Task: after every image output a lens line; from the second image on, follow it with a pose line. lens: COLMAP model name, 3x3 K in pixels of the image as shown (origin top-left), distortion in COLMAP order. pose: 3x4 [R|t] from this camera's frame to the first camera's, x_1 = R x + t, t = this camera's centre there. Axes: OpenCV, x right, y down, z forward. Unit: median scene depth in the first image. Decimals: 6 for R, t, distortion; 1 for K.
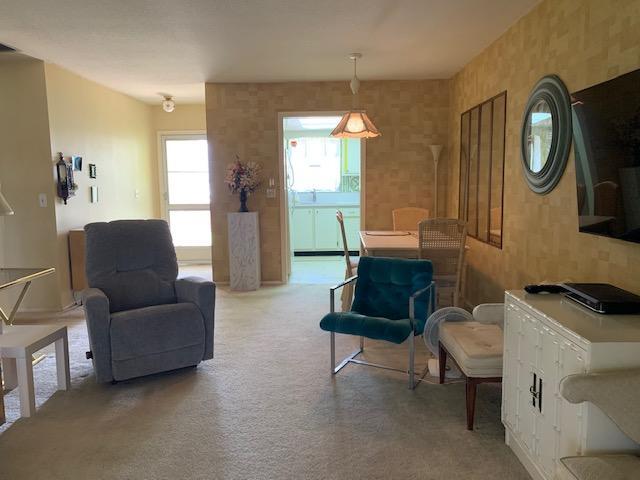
lens RADIAL K [[485.3, 0, 320.1], [0, 485.3, 239.9], [0, 0, 1]] dist [-0.006881, -0.023209]
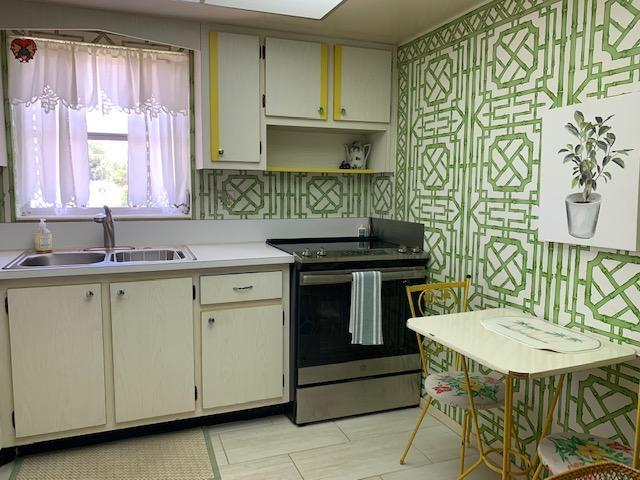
lens RADIAL K [[485.3, 0, 322.5], [0, 485.3, 242.2], [0, 0, 1]] dist [-0.006881, -0.023209]
pose [[0.915894, -0.018286, 0.401005, -0.012591], [0.023421, 0.999694, -0.007908, -0.095446], [-0.400737, 0.016635, 0.916042, 0.816252]]
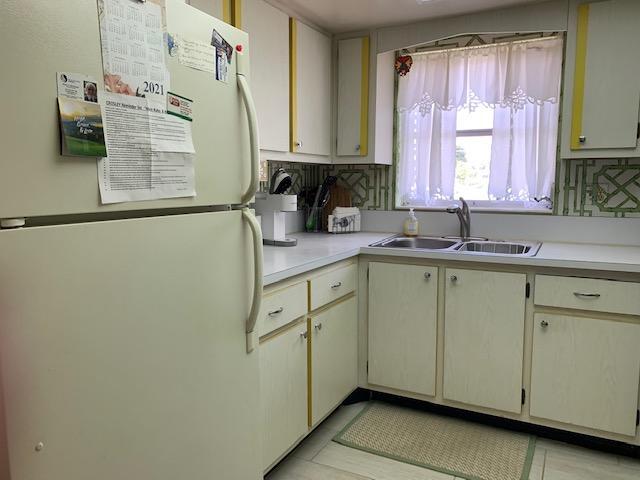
lens RADIAL K [[485.3, 0, 318.7], [0, 485.3, 237.0], [0, 0, 1]] dist [-0.006881, -0.023209]
pose [[0.893805, 0.068034, -0.443265, 0.057033], [-0.067609, 0.997571, 0.016783, -0.096713], [0.443330, 0.014968, 0.896233, 0.813403]]
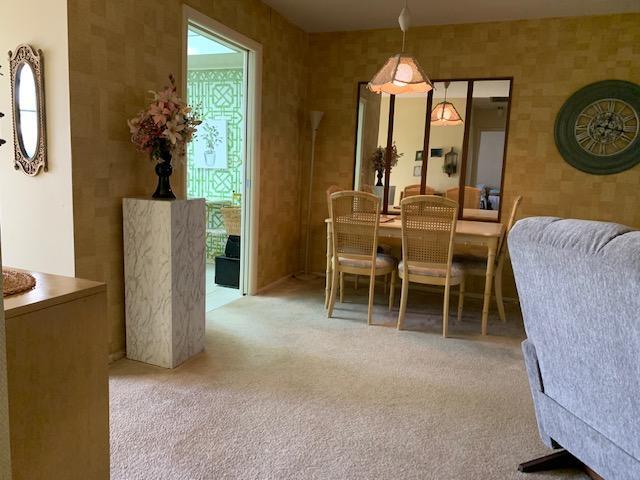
lens RADIAL K [[485.3, 0, 318.6], [0, 485.3, 239.0], [0, 0, 1]] dist [-0.006881, -0.023209]
pose [[0.321394, -0.117719, 0.939600, -0.467230], [0.075604, 0.992265, 0.098457, -0.043744], [-0.943923, 0.039394, 0.327808, 0.584547]]
